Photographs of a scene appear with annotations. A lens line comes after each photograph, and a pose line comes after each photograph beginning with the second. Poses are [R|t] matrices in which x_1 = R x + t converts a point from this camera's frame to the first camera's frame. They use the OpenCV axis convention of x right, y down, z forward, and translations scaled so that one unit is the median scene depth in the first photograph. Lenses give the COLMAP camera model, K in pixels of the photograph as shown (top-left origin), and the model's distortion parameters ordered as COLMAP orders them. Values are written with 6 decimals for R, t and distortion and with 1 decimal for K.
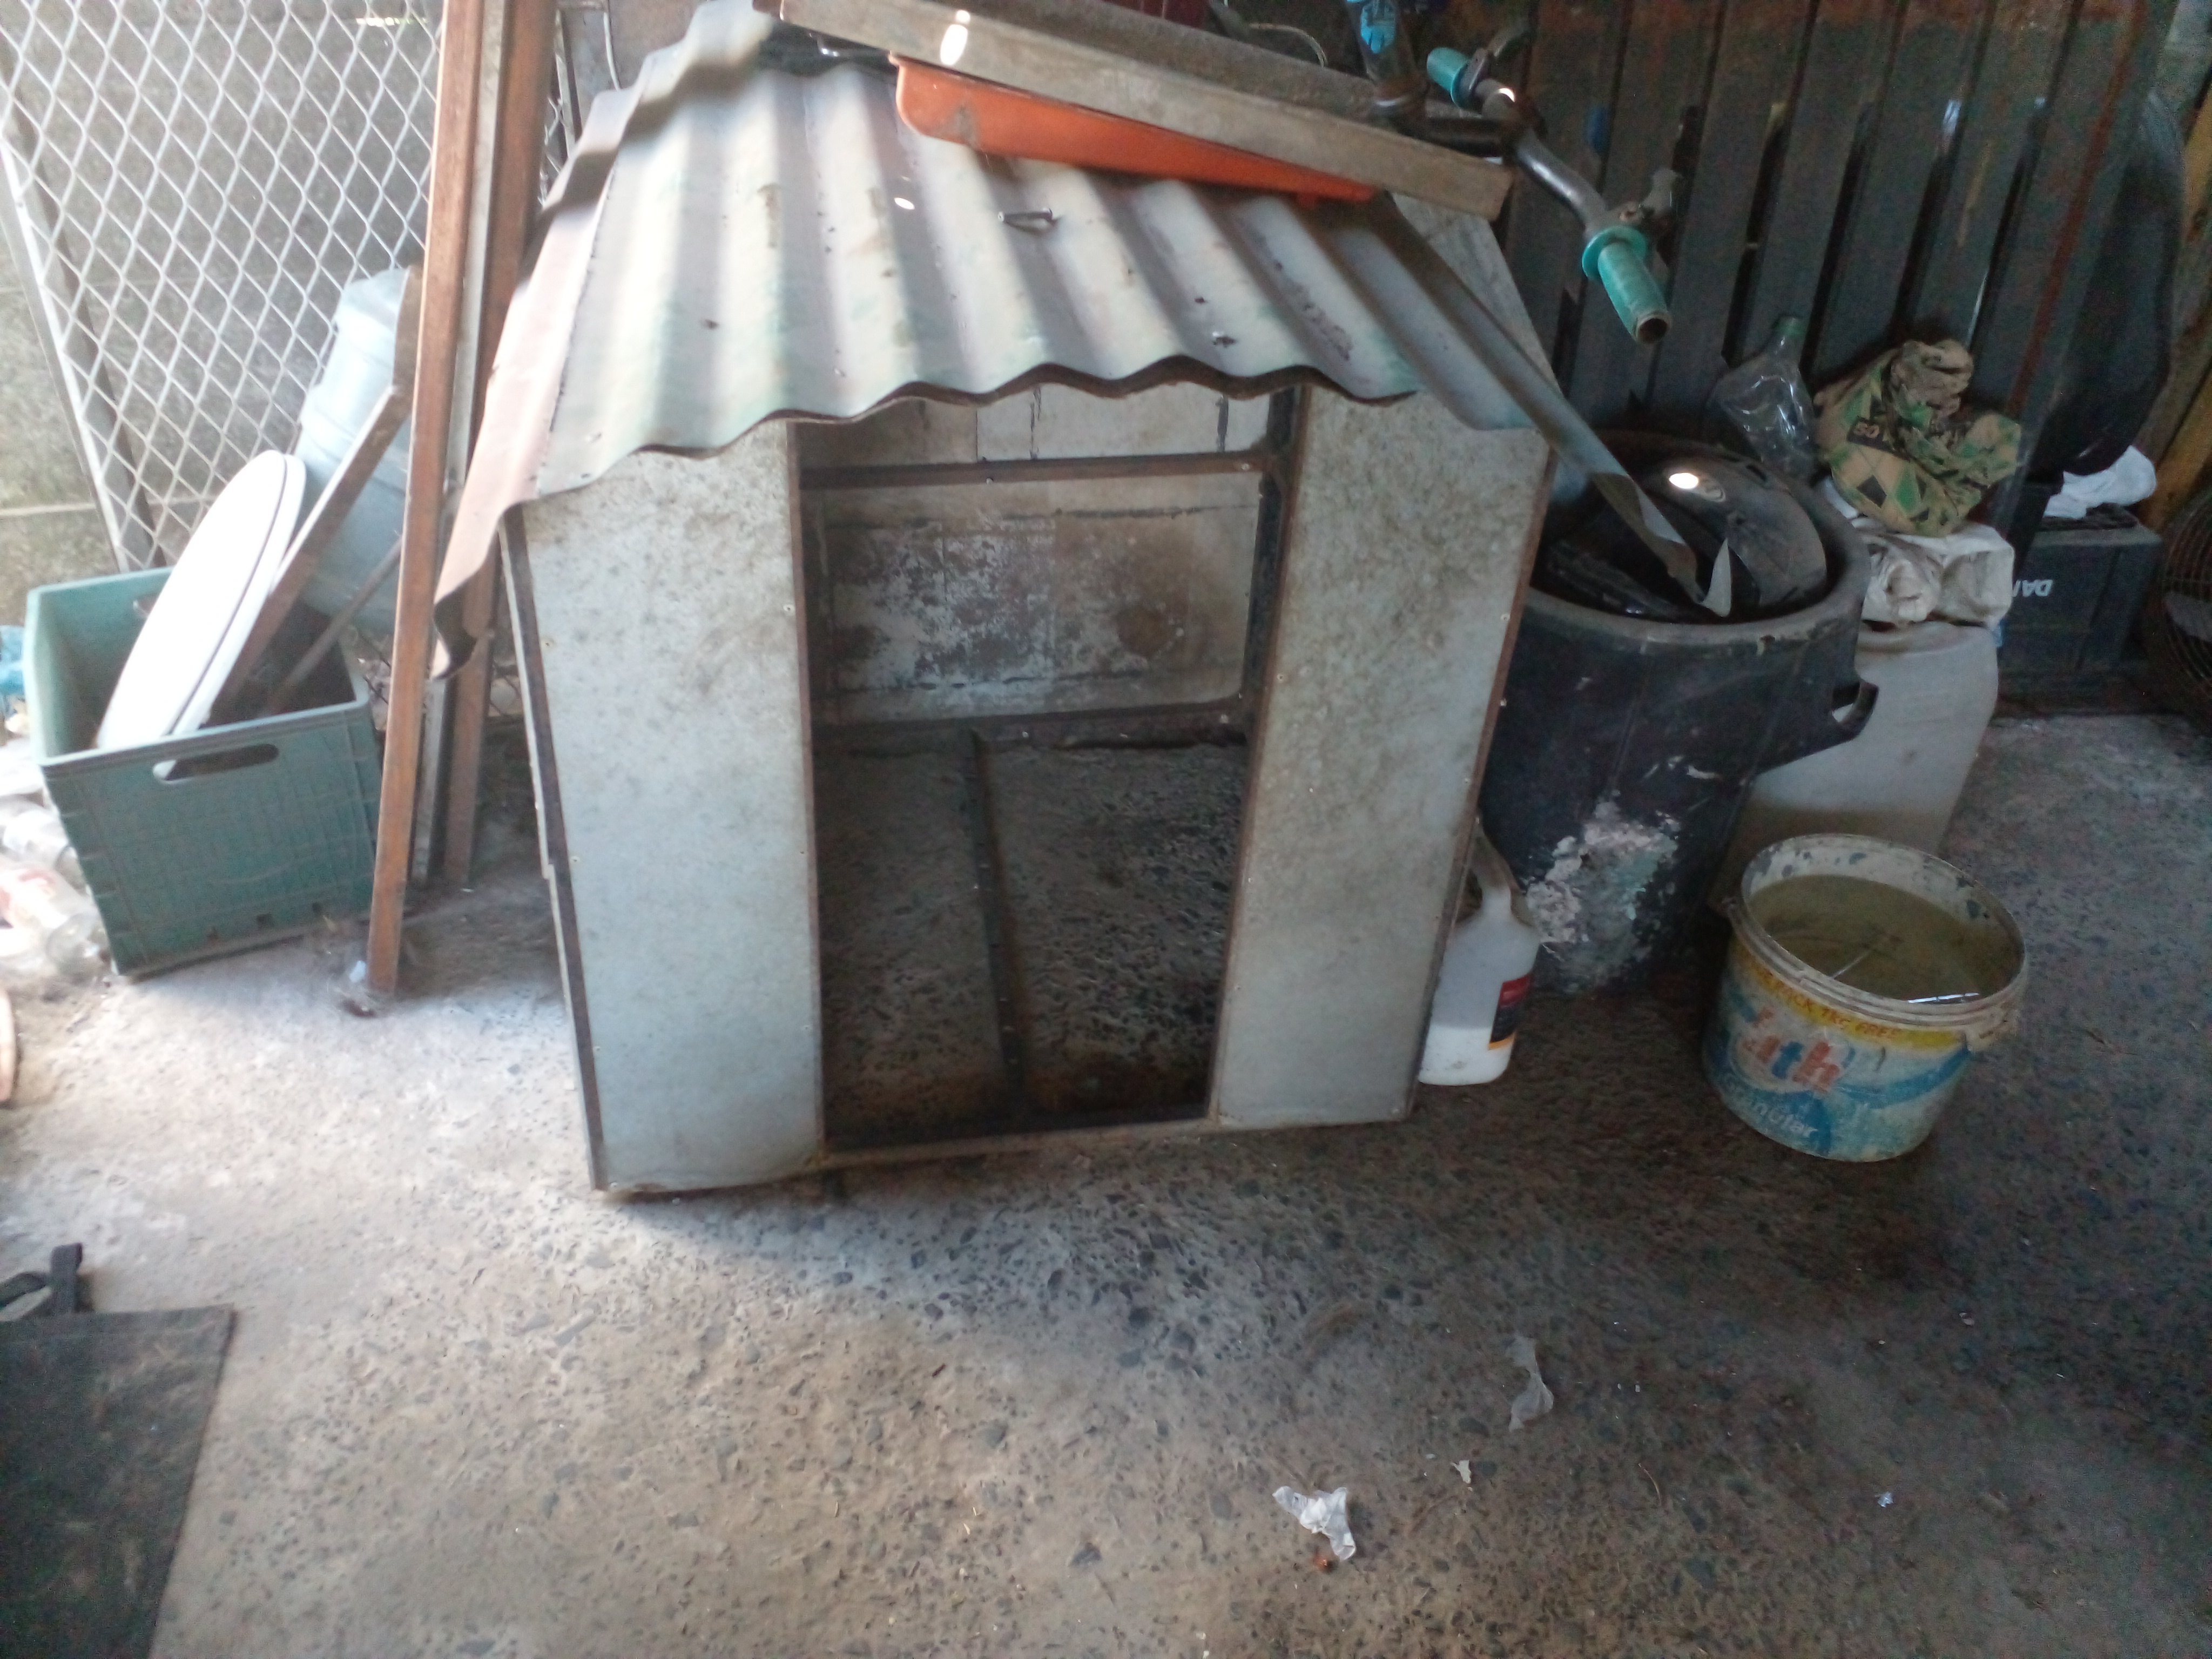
lens RADIAL K [[1795.3, 0, 1104.4], [0, 1795.3, 865.6], [0, 0, 1]] dist [0.021719, -0.039731]
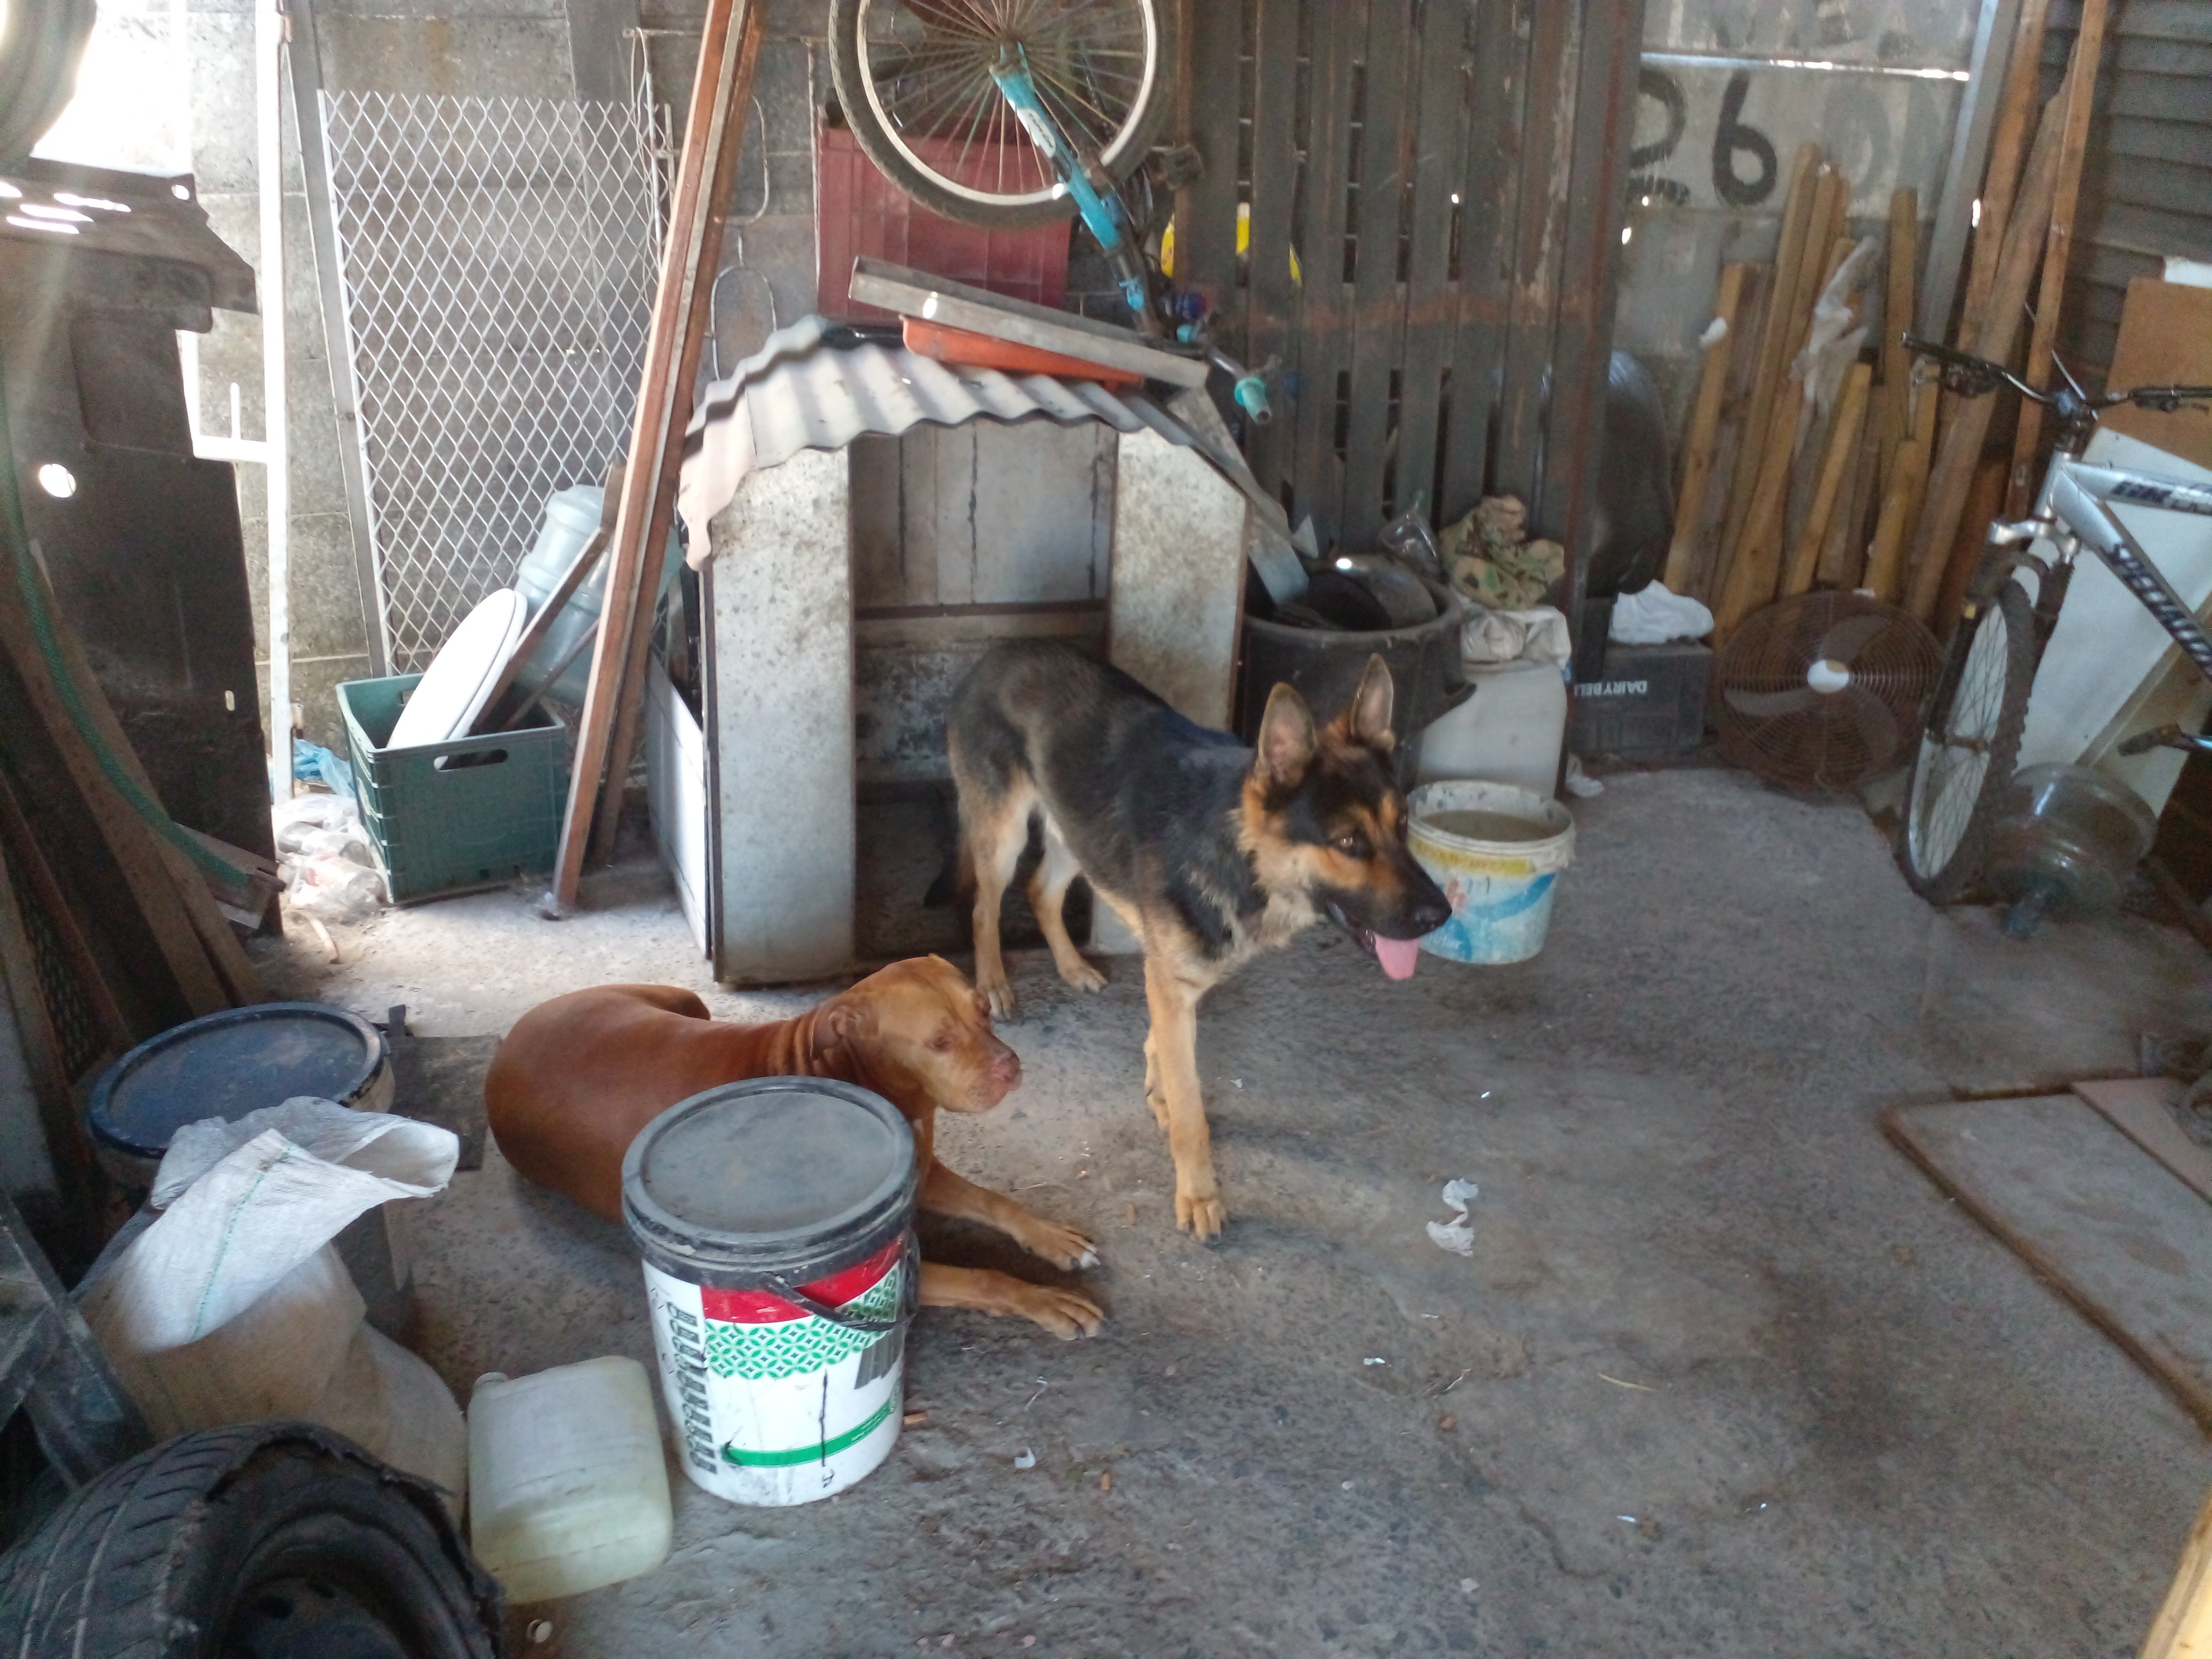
lens RADIAL K [[1795.3, 0, 1109.4], [0, 1795.3, 844.0], [0, 0, 1]] dist [0.021719, -0.039731]
pose [[0.998811, -0.028623, 0.039462, 0.013641], [0.036852, 0.973237, -0.226828, 0.403592], [-0.031914, 0.228013, 0.973135, -0.575220]]
